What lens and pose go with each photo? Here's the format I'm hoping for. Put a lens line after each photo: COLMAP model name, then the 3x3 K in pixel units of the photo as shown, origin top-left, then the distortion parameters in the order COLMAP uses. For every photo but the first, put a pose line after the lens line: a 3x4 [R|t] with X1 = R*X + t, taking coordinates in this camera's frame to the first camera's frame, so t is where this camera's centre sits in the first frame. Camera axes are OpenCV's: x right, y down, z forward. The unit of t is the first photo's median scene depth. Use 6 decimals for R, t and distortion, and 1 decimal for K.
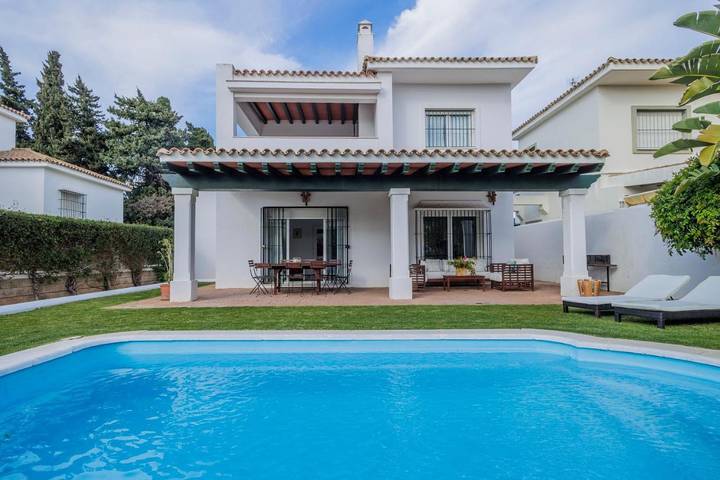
lens RADIAL K [[372.0, 0, 358.6], [0, 372.0, 241.8], [0, 0, 1]] dist [0.005185, 0.000718]
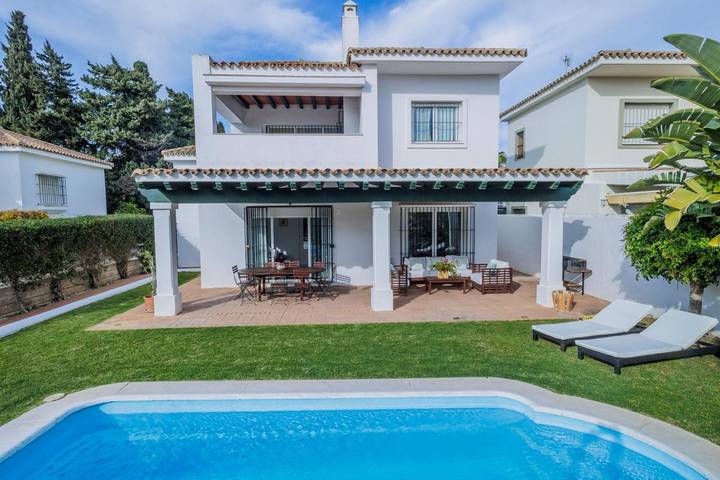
lens RADIAL K [[372.7, 0, 359.6], [0, 372.7, 239.6], [0, 0, 1]] dist [-0.000089, 0.001880]
pose [[0.999684, -0.003012, 0.024970, 0.018686], [0.000392, 0.994548, 0.104277, -0.105101], [-0.025148, -0.104235, 0.994235, -0.001888]]
